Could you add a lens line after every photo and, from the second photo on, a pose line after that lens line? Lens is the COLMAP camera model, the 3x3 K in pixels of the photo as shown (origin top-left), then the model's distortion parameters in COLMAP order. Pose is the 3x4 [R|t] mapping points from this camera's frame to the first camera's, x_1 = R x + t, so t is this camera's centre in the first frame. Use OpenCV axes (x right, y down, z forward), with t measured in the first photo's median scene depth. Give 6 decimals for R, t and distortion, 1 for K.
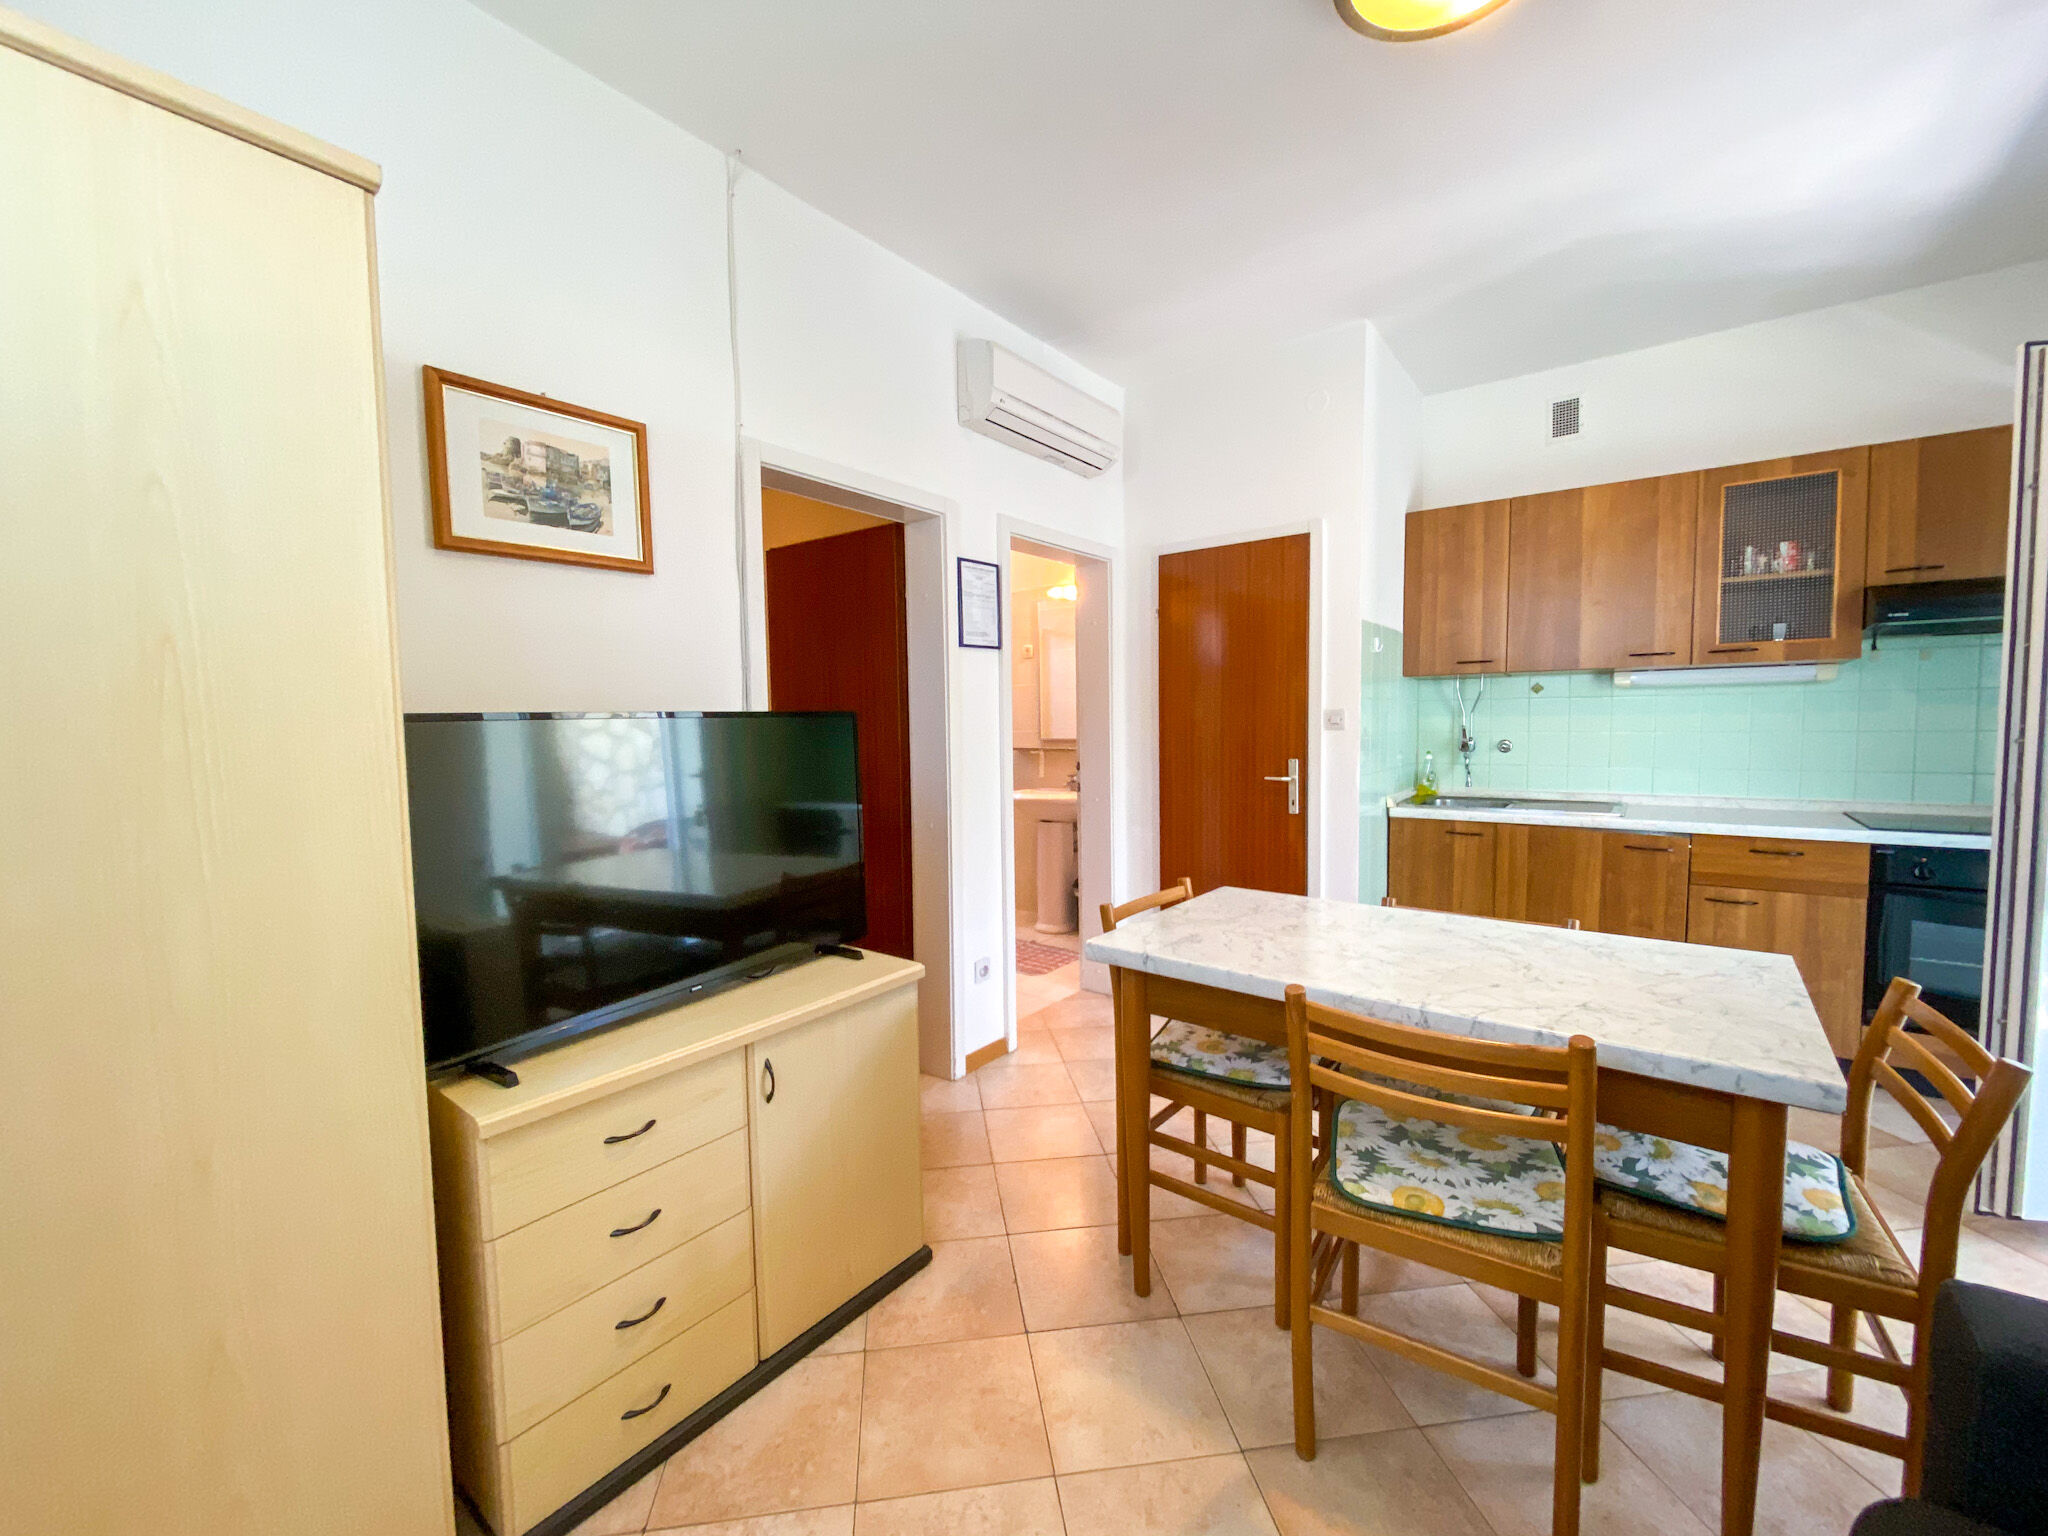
lens RADIAL K [[829.0, 0, 1017.7], [0, 829.0, 774.5], [0, 0, 1]] dist [0.002704, -0.005110]
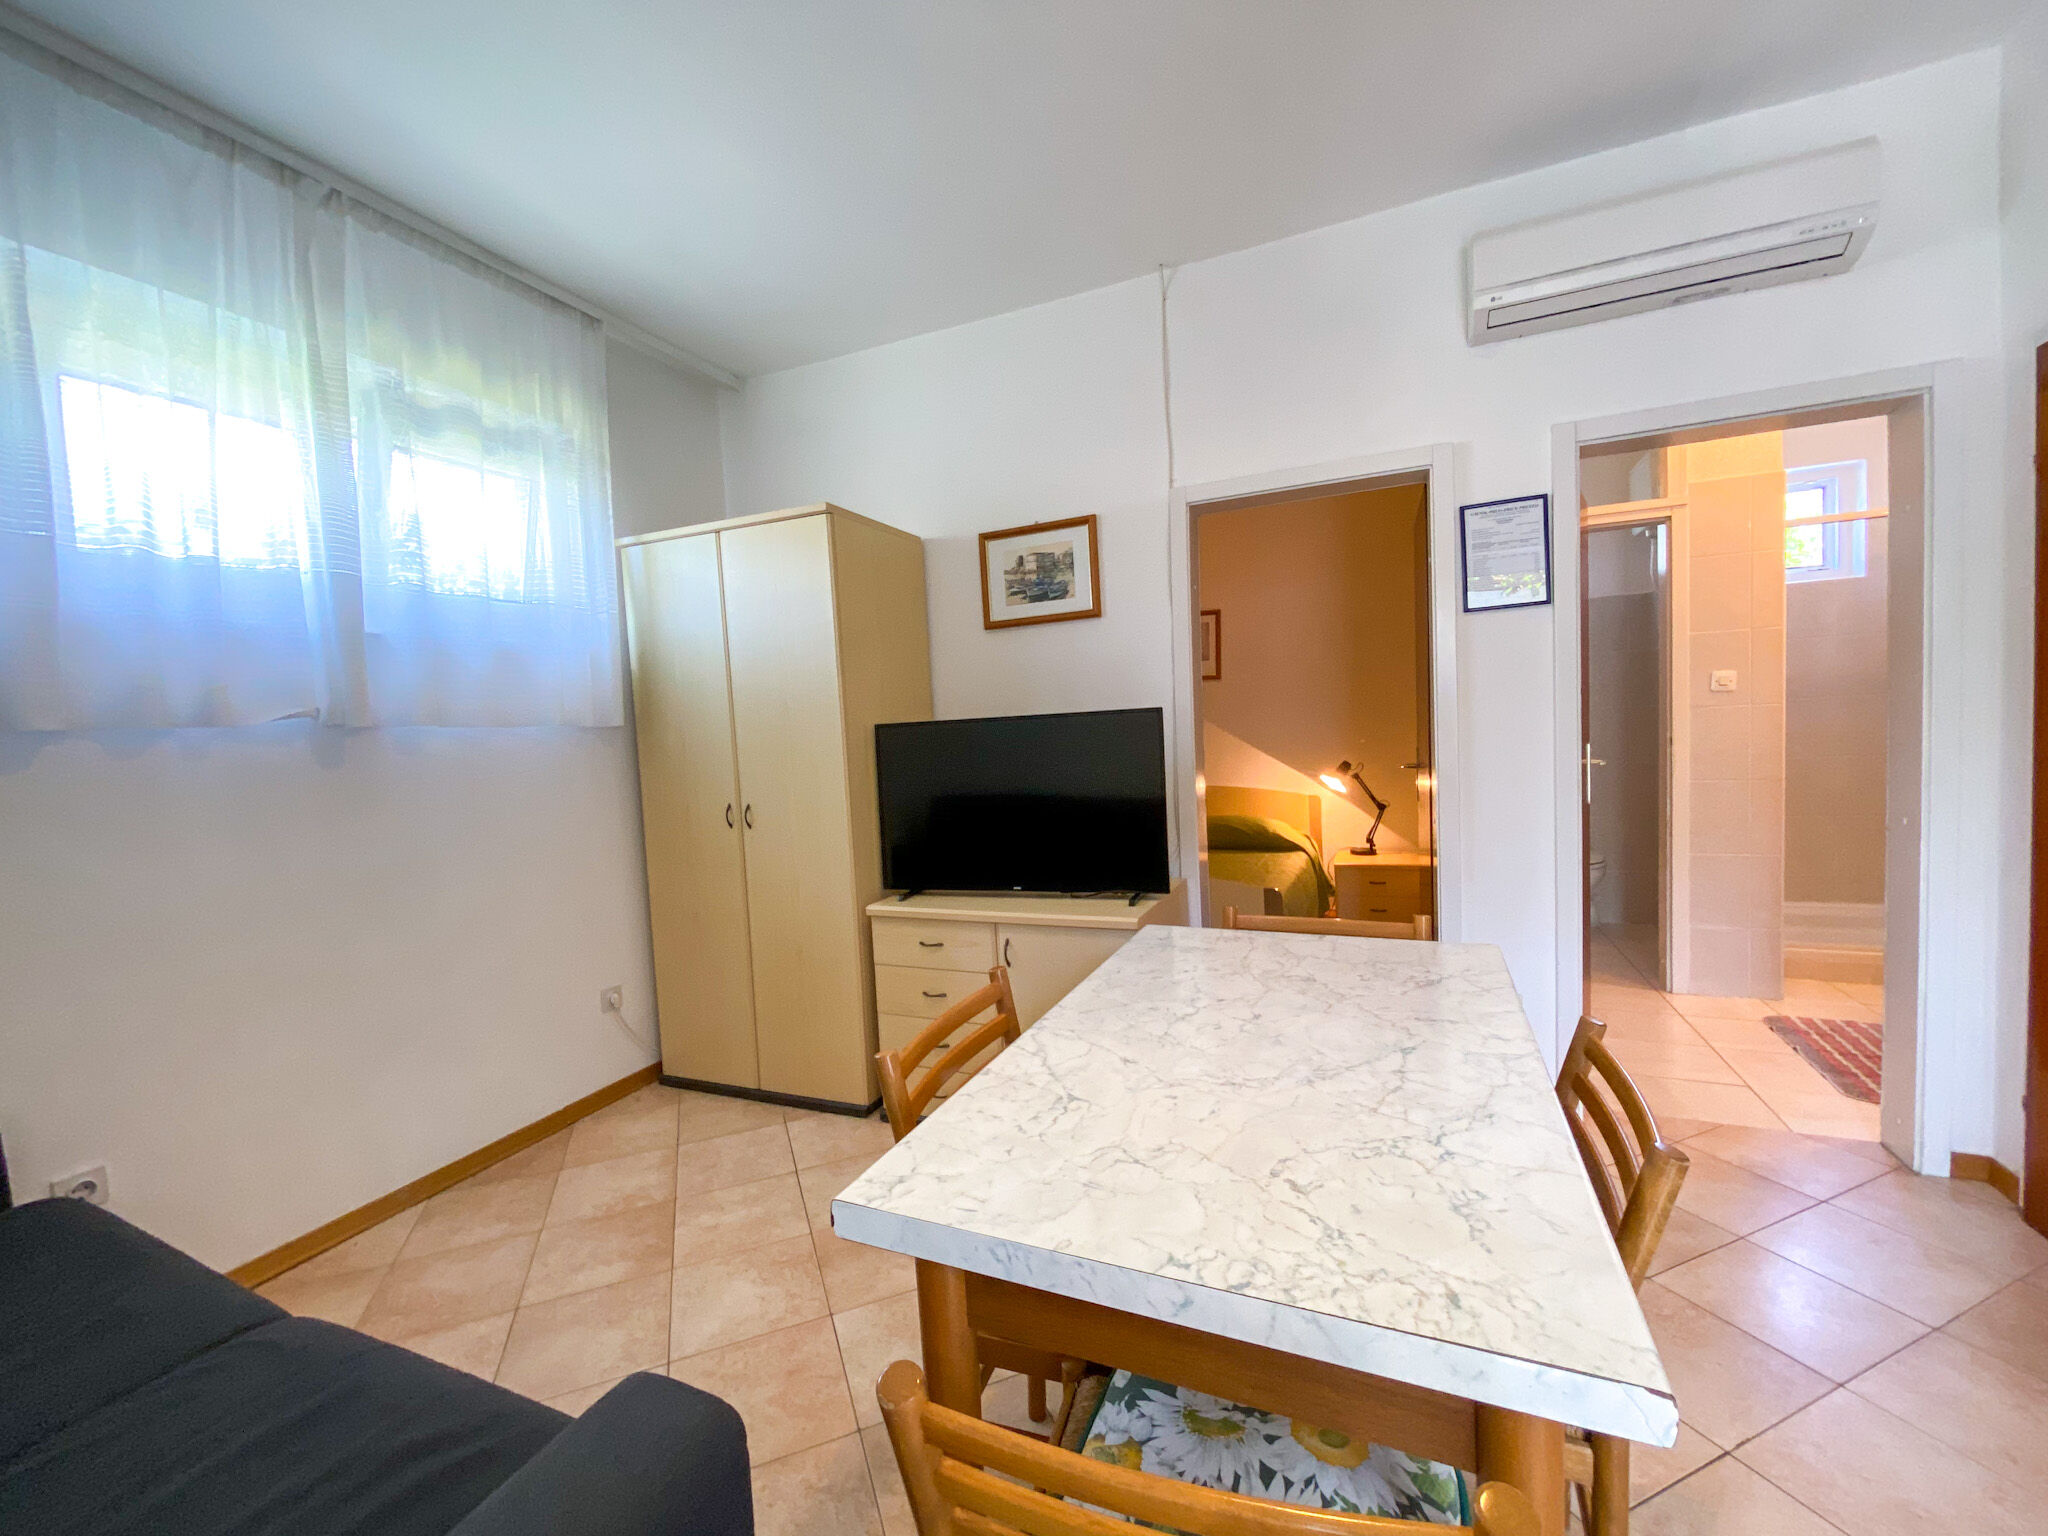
lens RADIAL K [[821.7, 0, 1014.1], [0, 821.7, 775.5], [0, 0, 1]] dist [0.027077, -0.015799]
pose [[0.238838, 0.064732, -0.968900, 1.051320], [-0.018546, 0.997898, 0.062098, -0.054774], [0.970882, 0.003137, 0.239536, 0.565128]]
